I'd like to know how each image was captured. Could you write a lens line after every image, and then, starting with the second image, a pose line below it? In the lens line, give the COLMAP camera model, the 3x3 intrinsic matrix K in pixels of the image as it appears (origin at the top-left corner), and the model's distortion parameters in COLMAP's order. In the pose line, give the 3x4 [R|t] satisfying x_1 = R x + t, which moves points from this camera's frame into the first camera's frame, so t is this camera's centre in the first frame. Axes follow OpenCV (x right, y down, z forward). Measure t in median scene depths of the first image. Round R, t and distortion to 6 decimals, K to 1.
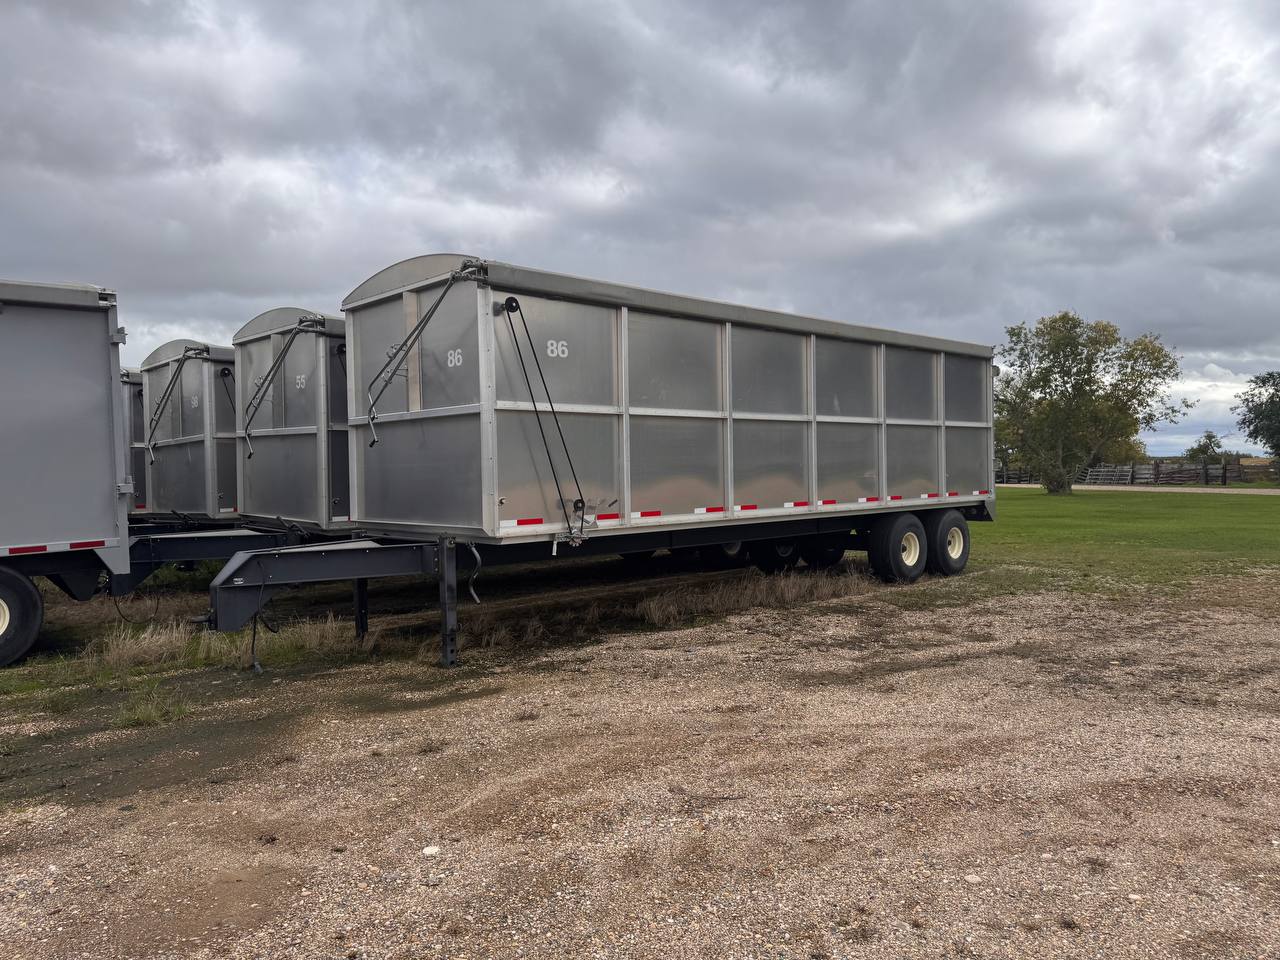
lens RADIAL K [[892.9, 0, 626.6], [0, 892.9, 480.0], [0, 0, 1]] dist [0.011293, -0.005386]
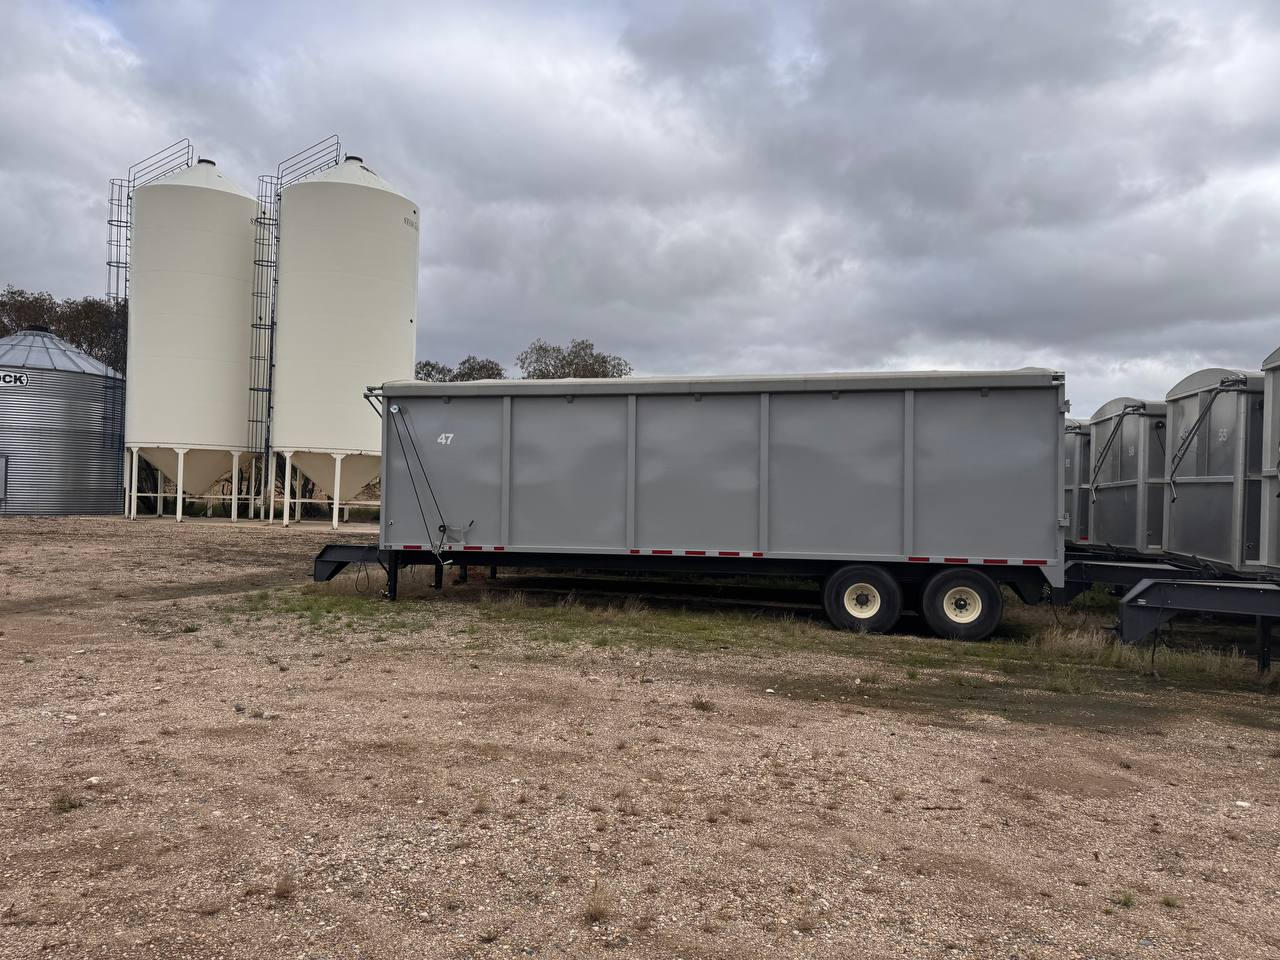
lens RADIAL K [[899.9, 0, 687.1], [0, 899.9, 492.1], [0, 0, 1]] dist [0.084911, -0.087645]
pose [[0.600334, 0.031140, -0.799143, 0.168082], [-0.053303, 0.998578, -0.001130, -0.003704], [0.797971, 0.043275, 0.601140, -0.235033]]
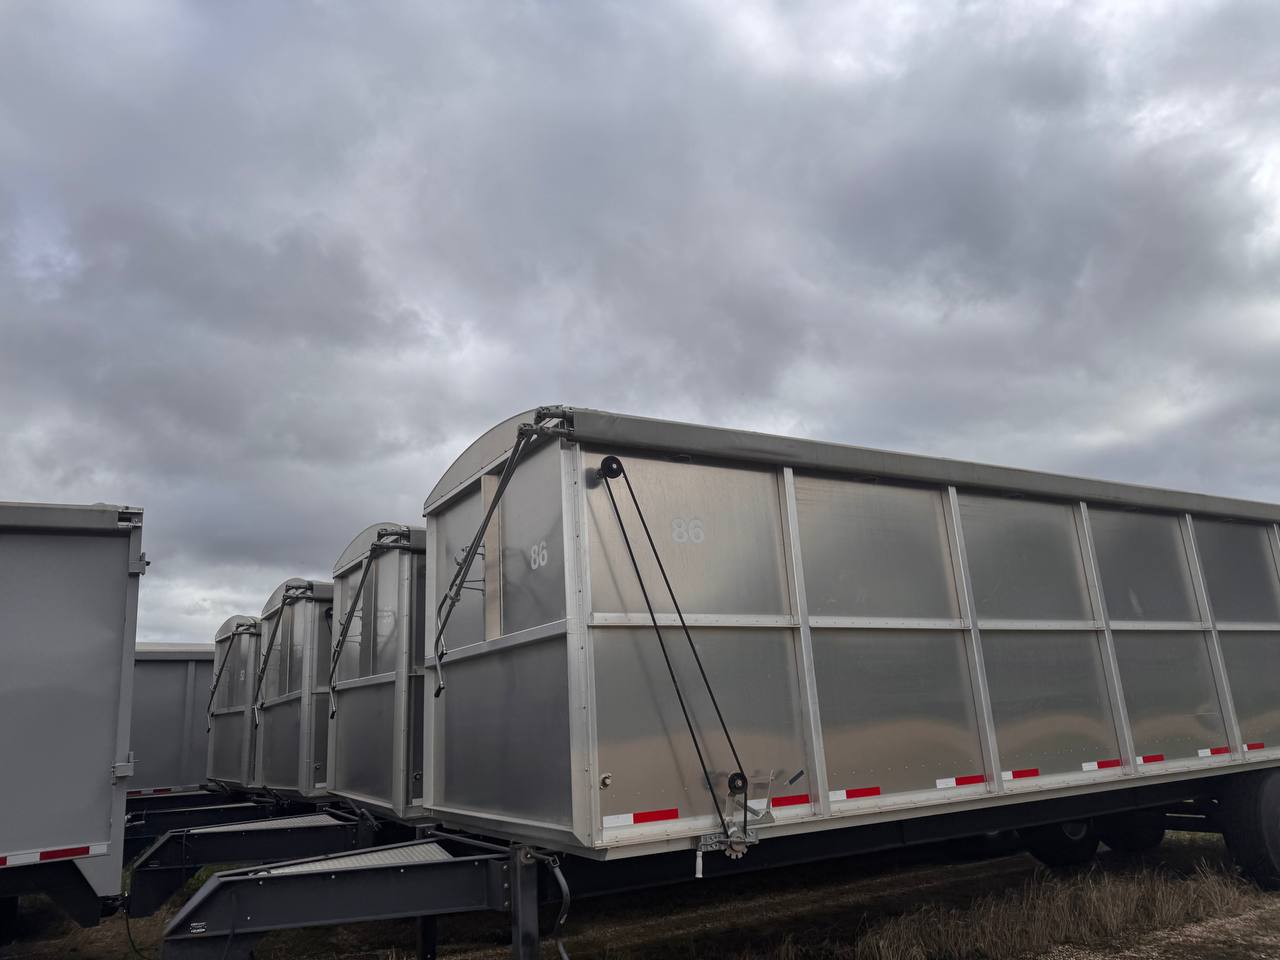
lens RADIAL K [[881.5, 0, 623.5], [0, 881.5, 464.7], [0, 0, 1]] dist [0.074170, -0.091159]
pose [[0.973933, -0.093932, -0.206475, 0.014119], [0.032320, 0.958411, -0.283555, -0.009095], [0.224523, 0.269490, 0.936464, 0.327322]]
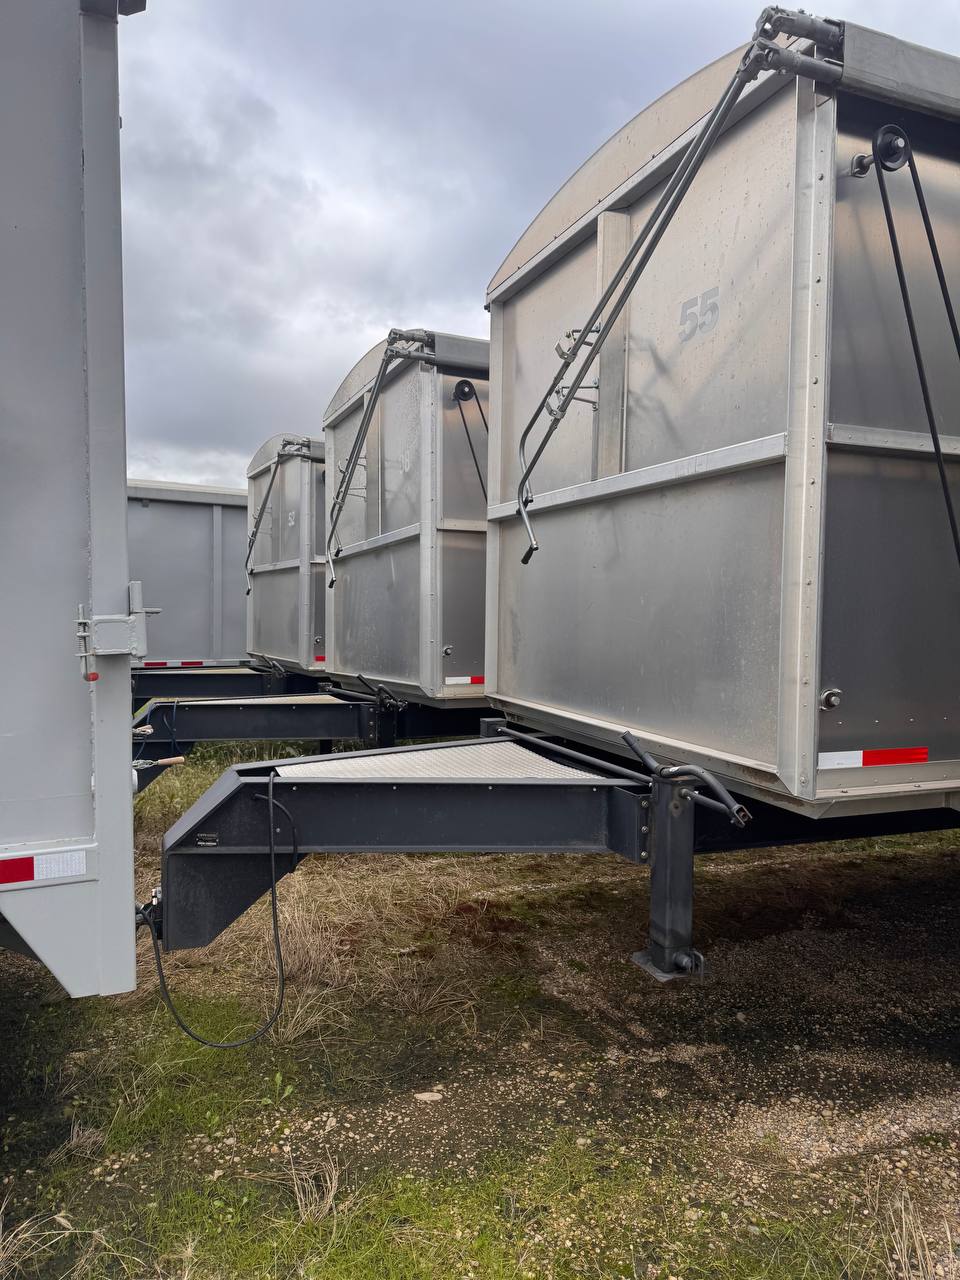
lens RADIAL K [[881.5, 0, 483.1], [0, 881.5, 645.4], [0, 0, 1]] dist [0.074170, -0.091159]
pose [[0.935360, 0.037826, -0.351668, -0.381547], [-0.031549, 0.999224, 0.023565, 0.003867], [0.352286, -0.010947, 0.935828, 0.797695]]
